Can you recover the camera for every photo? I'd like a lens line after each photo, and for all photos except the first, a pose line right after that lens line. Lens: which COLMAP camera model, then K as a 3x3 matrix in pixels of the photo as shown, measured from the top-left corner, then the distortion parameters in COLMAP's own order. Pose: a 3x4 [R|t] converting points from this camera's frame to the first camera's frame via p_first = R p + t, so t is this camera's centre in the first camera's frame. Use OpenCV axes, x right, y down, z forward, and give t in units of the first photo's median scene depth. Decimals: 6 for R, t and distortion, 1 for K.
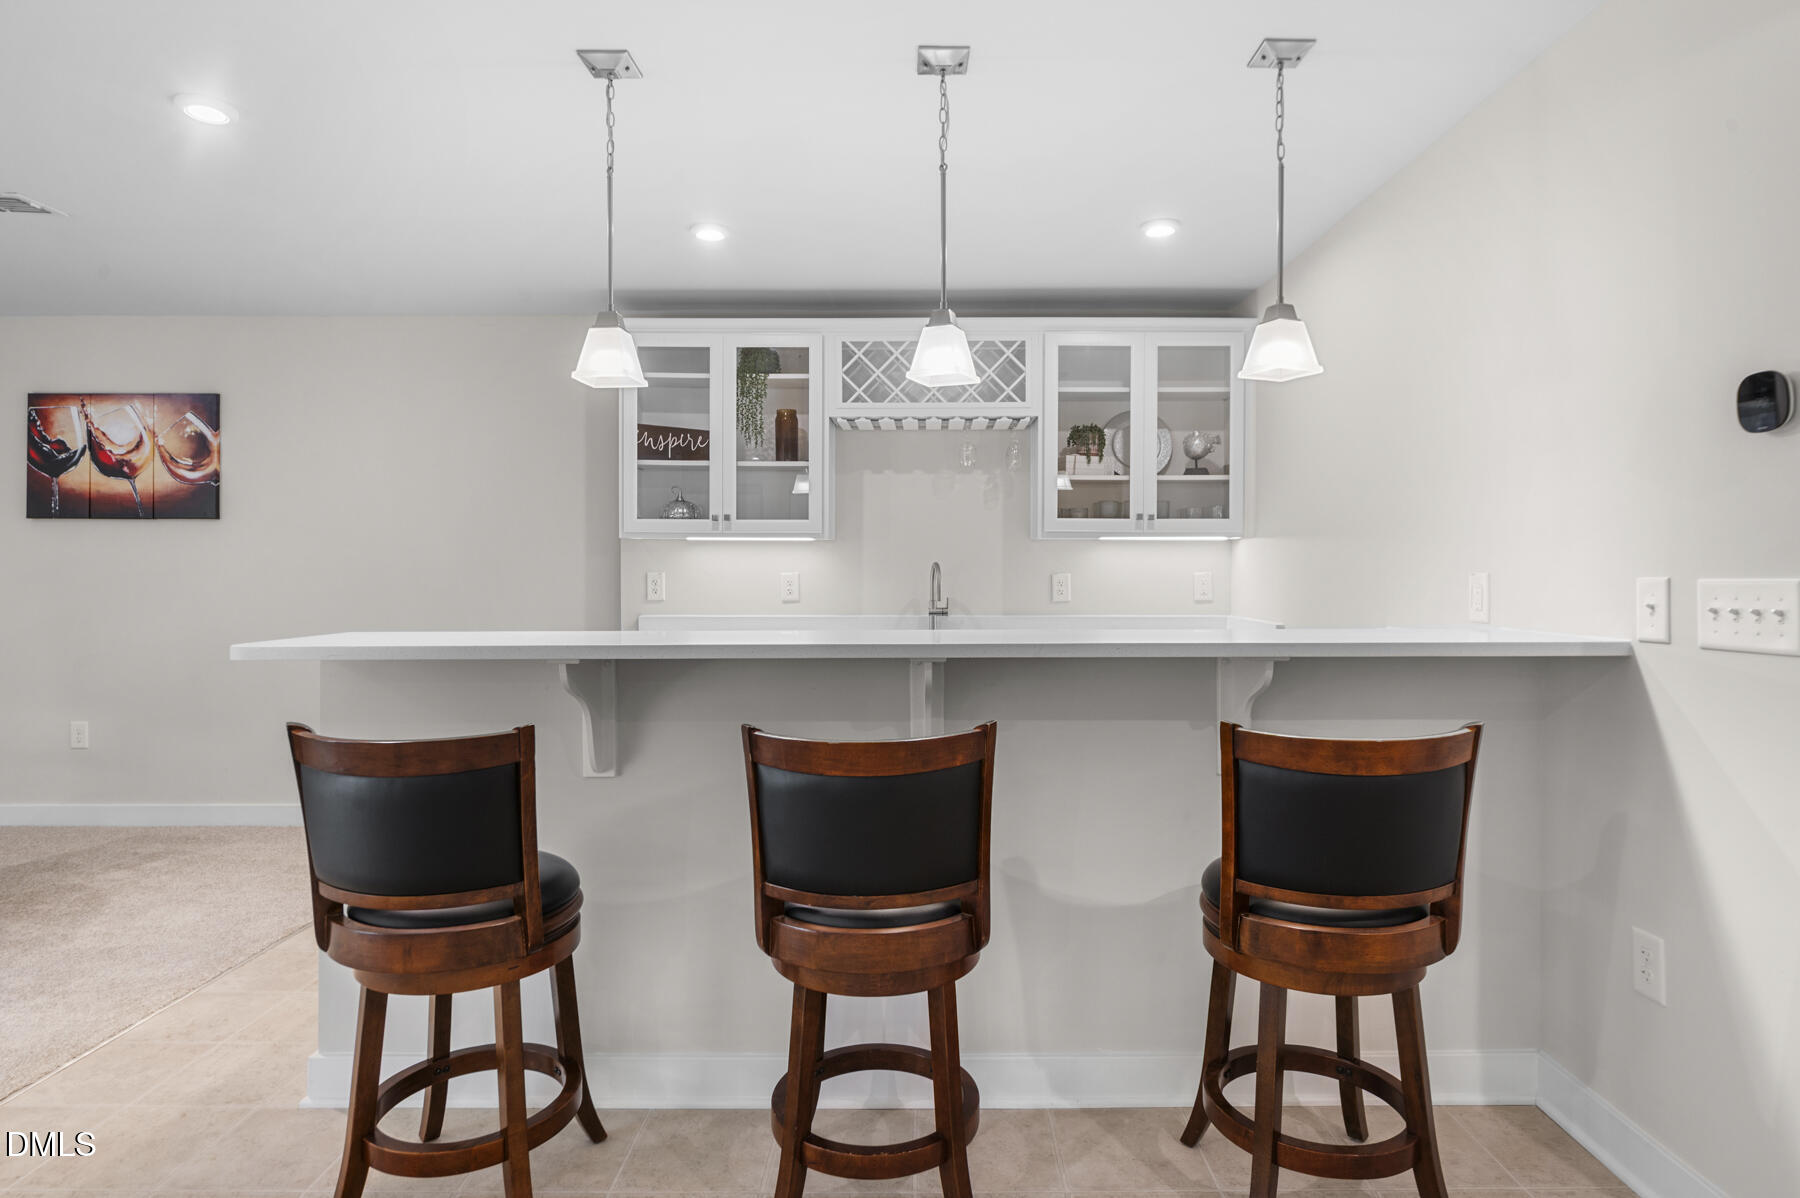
lens RADIAL K [[982.3, 0, 911.2], [0, 982.3, 576.5], [0, 0, 1]] dist [-0.006973, 0.000052]
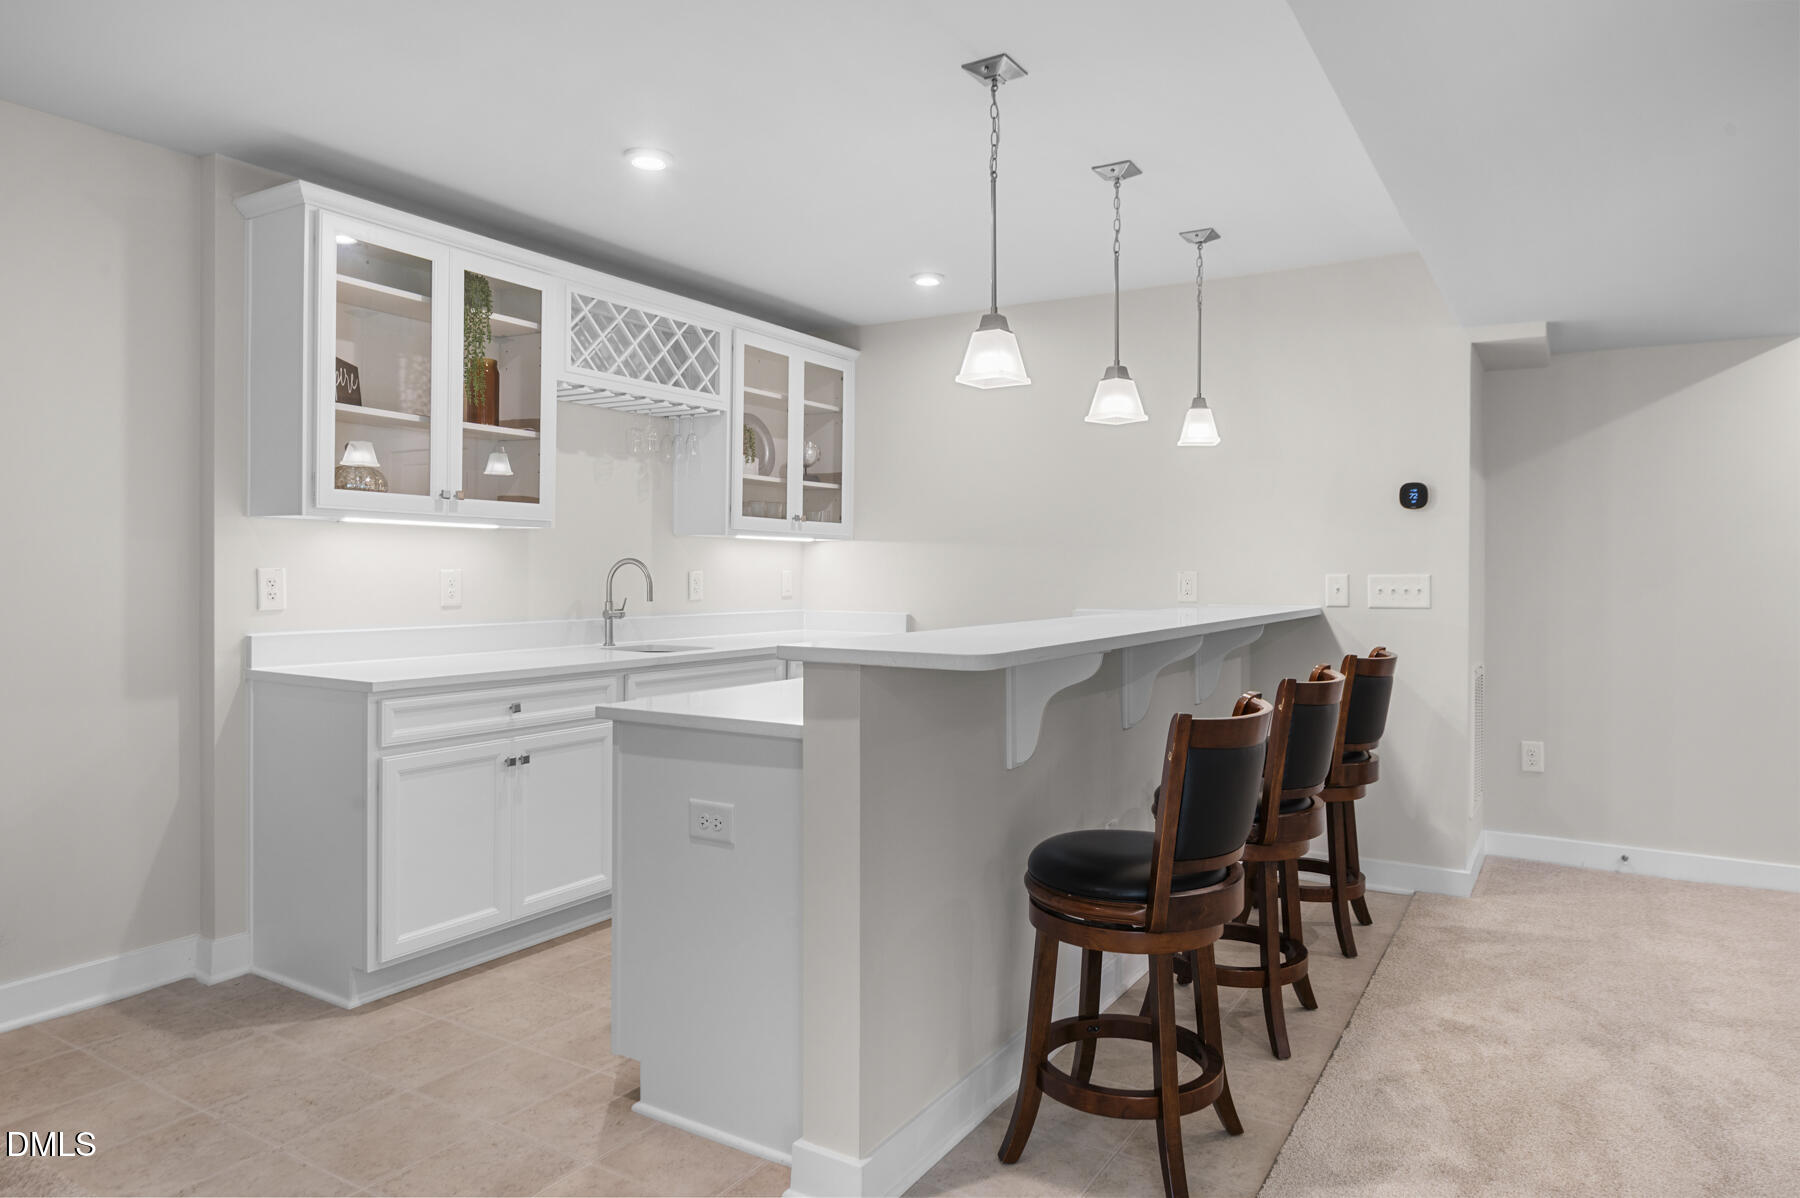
lens RADIAL K [[1113.2, 0, 897.4], [0, 1113.2, 578.3], [0, 0, 1]] dist [0.001439, 0.000491]
pose [[0.522036, -0.003767, 0.852915, -0.695183], [0.000967, 0.999992, 0.003825, 0.000325], [-0.852923, -0.001172, 0.522035, 0.256137]]
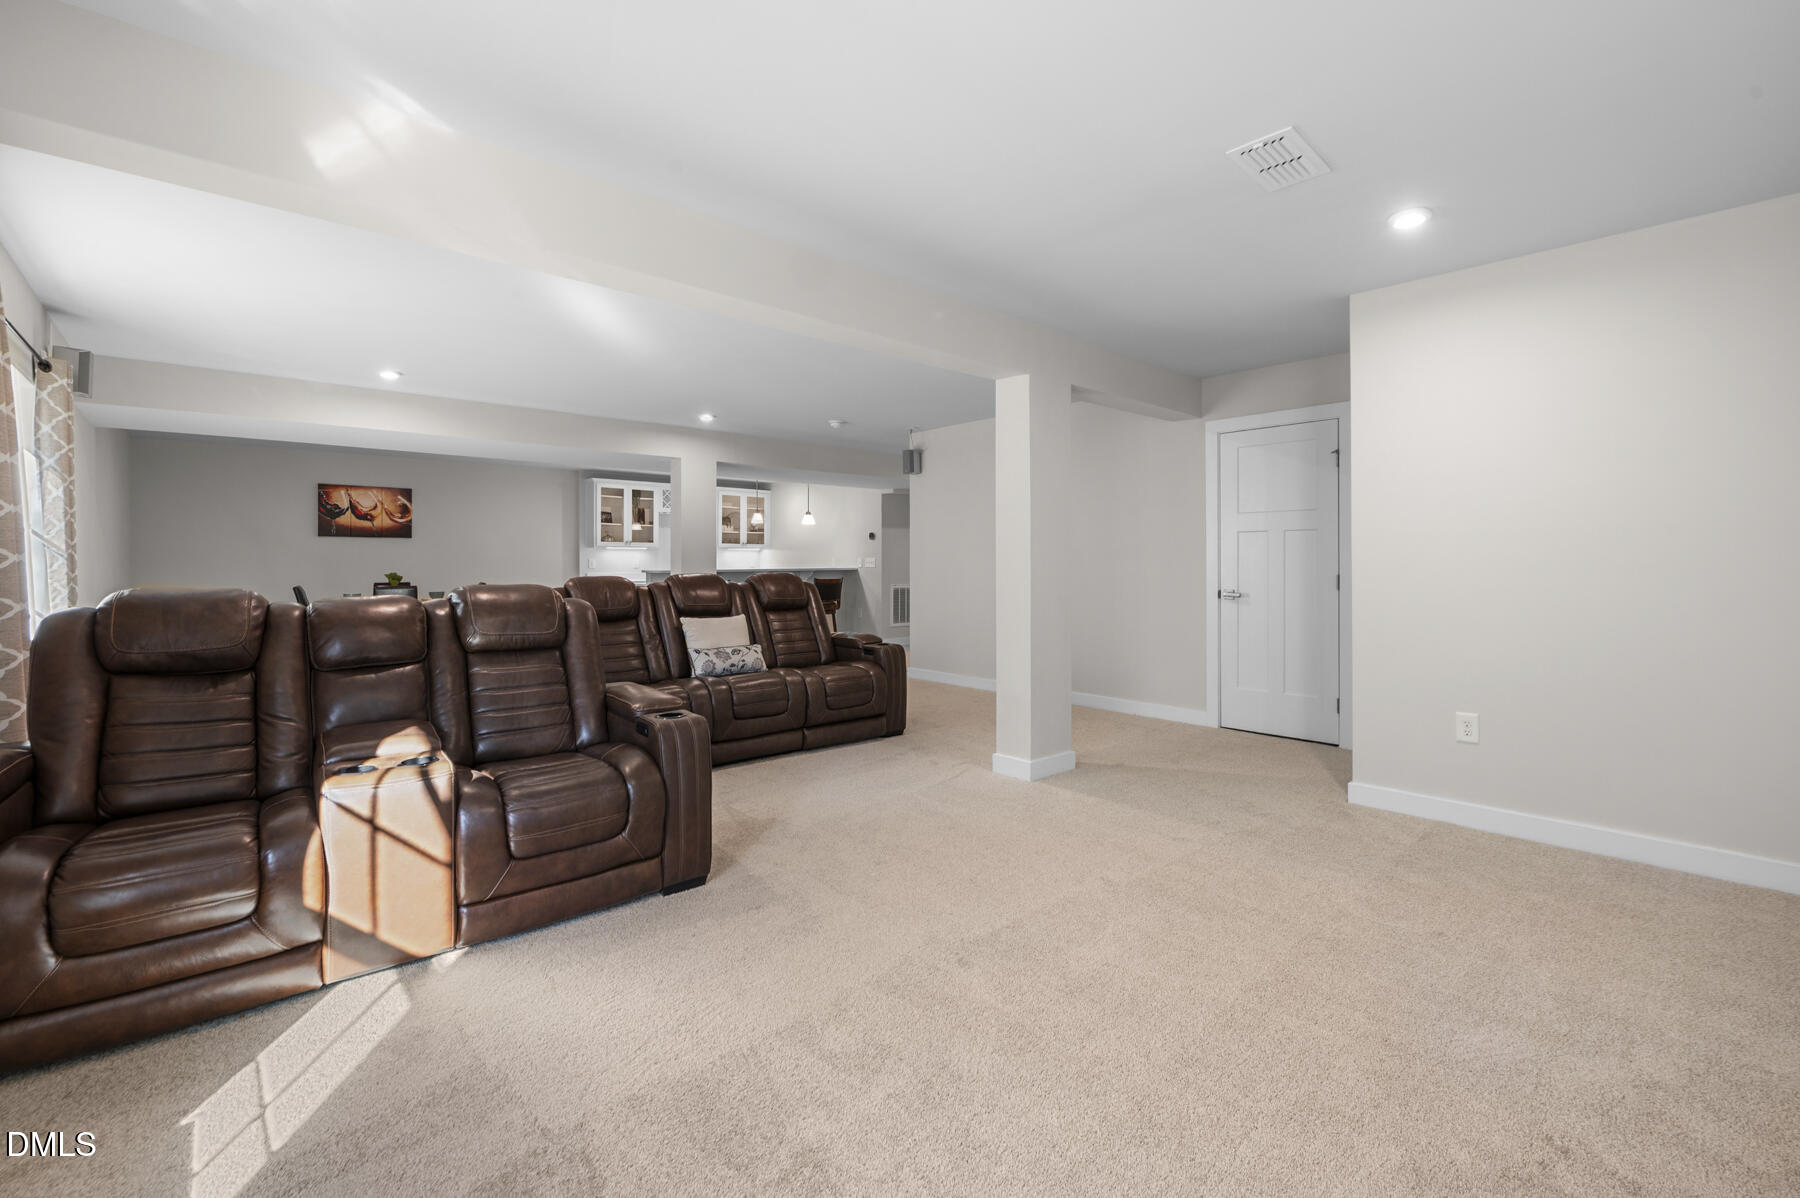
lens RADIAL K [[802.9, 0, 903.0], [0, 802.9, 569.3], [0, 0, 1]] dist [-0.000402, -0.000117]
pose [[0.751626, -0.006948, 0.659553, -1.188288], [0.006936, 0.999972, 0.002630, 0.027888], [-0.659553, 0.002598, 0.751654, -1.498041]]
